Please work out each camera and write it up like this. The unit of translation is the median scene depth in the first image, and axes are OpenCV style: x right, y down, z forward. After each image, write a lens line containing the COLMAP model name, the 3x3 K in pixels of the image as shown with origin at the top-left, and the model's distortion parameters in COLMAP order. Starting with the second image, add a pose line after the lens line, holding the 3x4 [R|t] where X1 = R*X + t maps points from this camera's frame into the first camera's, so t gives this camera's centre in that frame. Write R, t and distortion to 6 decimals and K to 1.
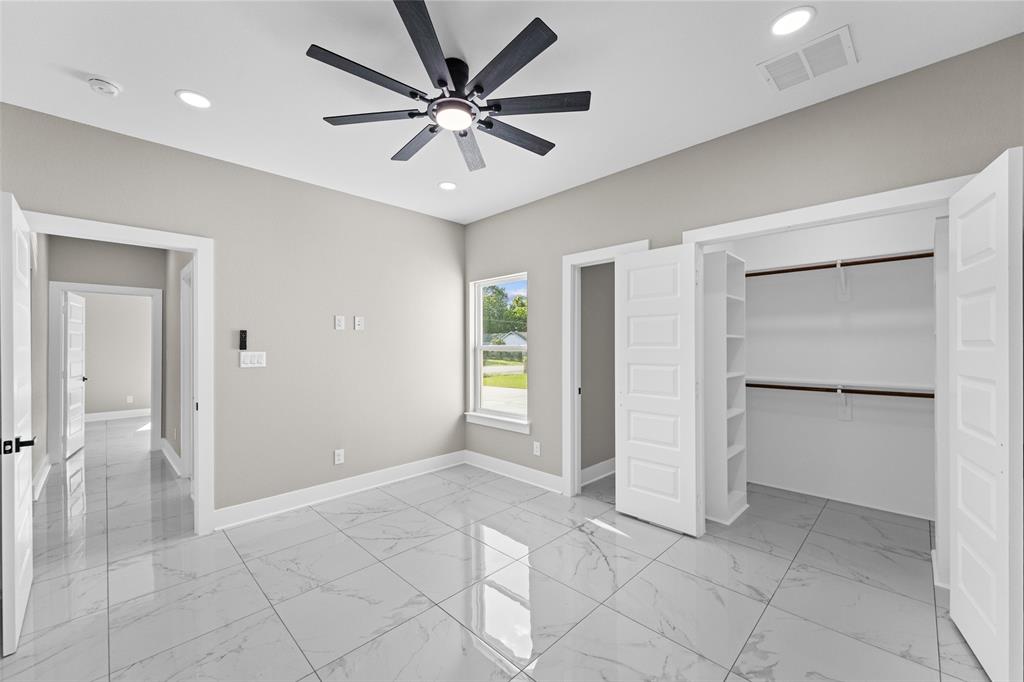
lens RADIAL K [[406.7, 0, 507.0], [0, 406.7, 345.9], [0, 0, 1]] dist [0.006406, -0.001098]
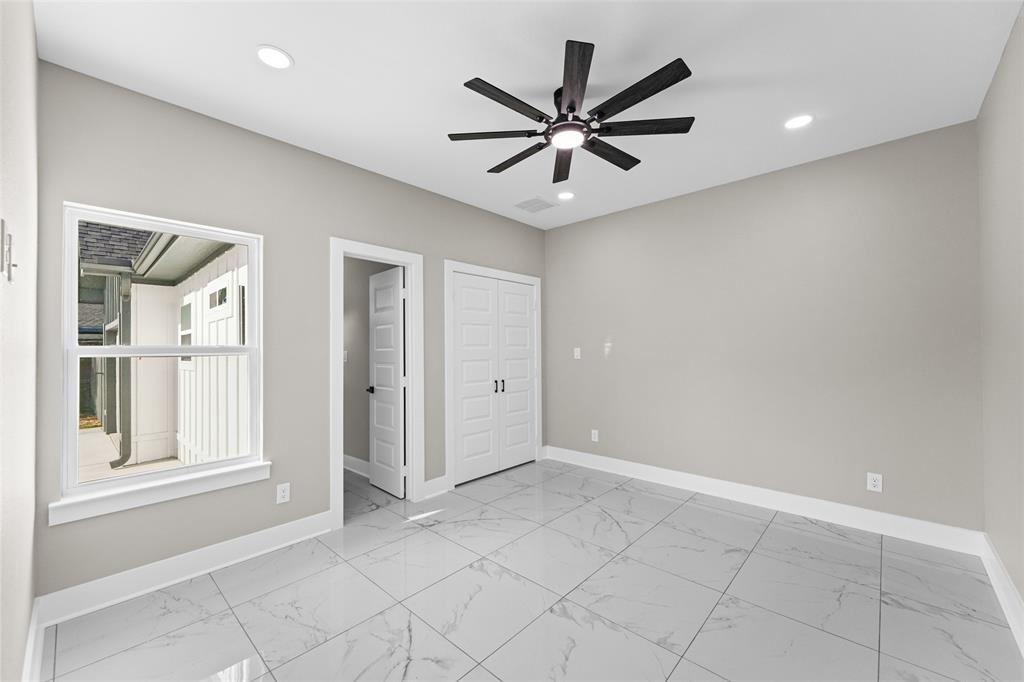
lens RADIAL K [[406.7, 0, 504.3], [0, 406.7, 342.8], [0, 0, 1]] dist [0.006406, -0.001098]
pose [[-0.034690, 0.012839, 0.999316, -0.821405], [0.013775, 0.999829, -0.012367, 0.009339], [-0.999303, 0.013336, -0.034861, 0.814622]]
